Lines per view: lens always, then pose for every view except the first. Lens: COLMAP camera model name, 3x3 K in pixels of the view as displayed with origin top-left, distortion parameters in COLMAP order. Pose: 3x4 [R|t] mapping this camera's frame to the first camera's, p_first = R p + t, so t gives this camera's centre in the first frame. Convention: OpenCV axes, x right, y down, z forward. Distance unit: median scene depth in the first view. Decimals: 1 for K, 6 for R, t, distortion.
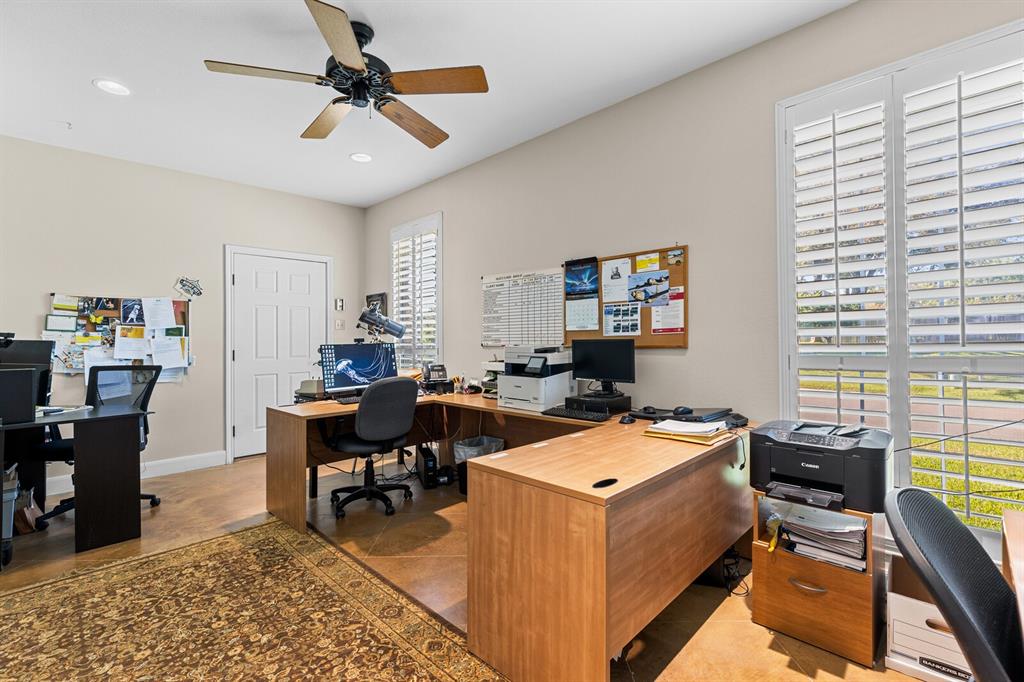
lens RADIAL K [[459.6, 0, 506.7], [0, 459.6, 337.3], [0, 0, 1]] dist [0.003655, 0.000241]
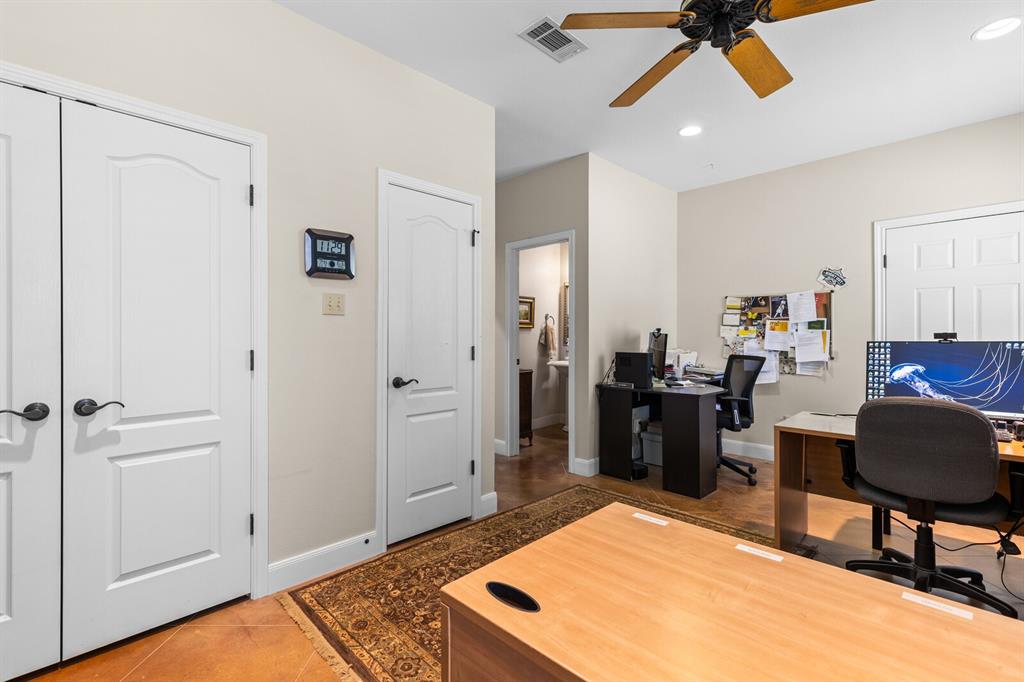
lens RADIAL K [[459.6, 0, 505.9], [0, 459.6, 335.7], [0, 0, 1]] dist [0.003655, 0.000241]
pose [[0.003094, 0.010578, -0.999939, 0.281654], [0.005259, 0.999930, 0.010594, -0.003012], [0.999981, -0.005292, 0.003038, 0.360765]]
